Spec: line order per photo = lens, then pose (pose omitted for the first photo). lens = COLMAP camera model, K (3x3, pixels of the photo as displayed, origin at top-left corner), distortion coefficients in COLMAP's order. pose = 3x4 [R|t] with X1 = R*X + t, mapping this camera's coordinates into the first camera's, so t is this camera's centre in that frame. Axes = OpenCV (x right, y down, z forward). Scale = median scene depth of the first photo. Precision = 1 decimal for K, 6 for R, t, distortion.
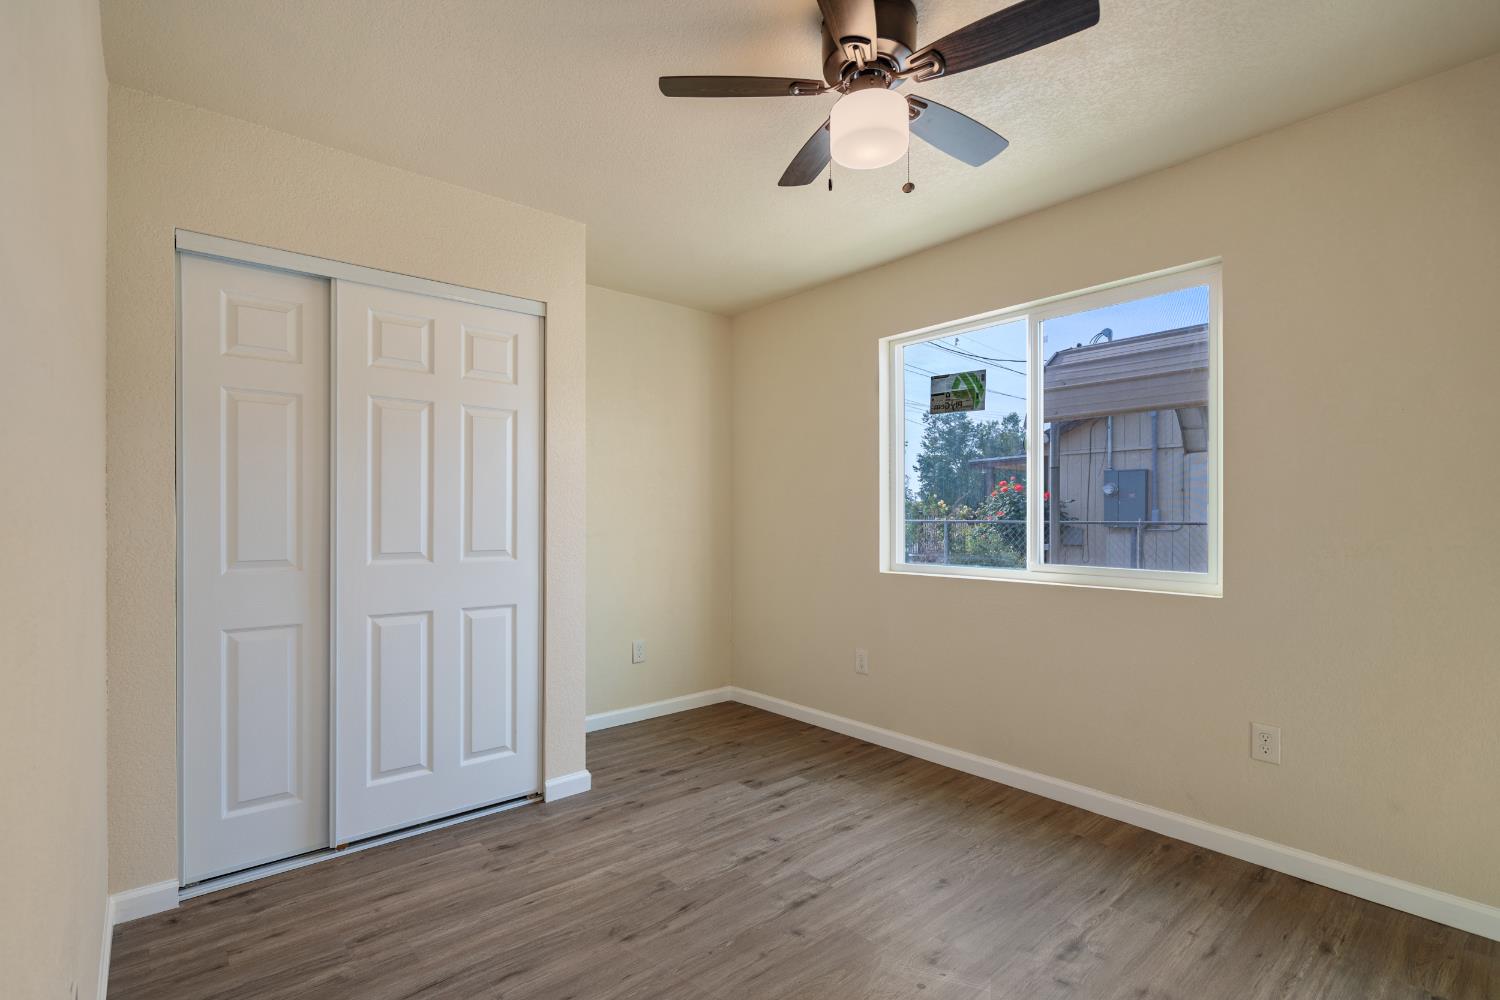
lens RADIAL K [[698.0, 0, 750.0], [0, 698.0, 500.0], [0, 0, 1]] dist [0.000852, 0.000490]
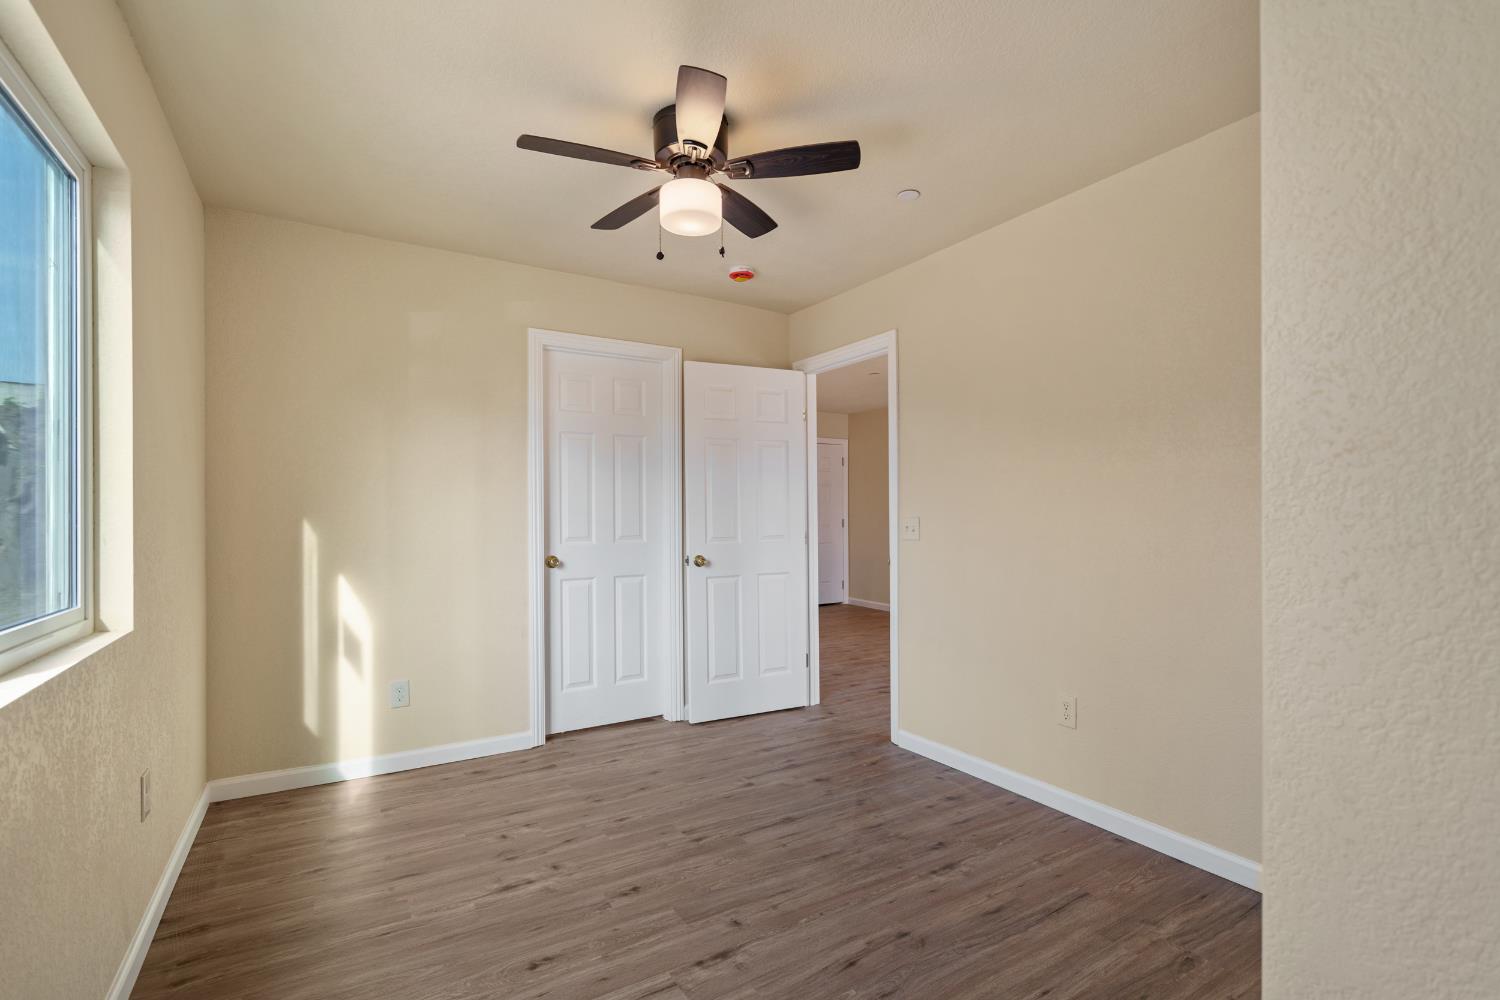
lens RADIAL K [[698.0, 0, 750.0], [0, 698.0, 500.0], [0, 0, 1]] dist [0.000852, 0.000490]
pose [[-0.987206, 0.007381, 0.159278, -0.121360], [0.001488, 0.999311, -0.037089, 0.038091], [-0.159442, -0.036377, -0.986537, 2.055362]]
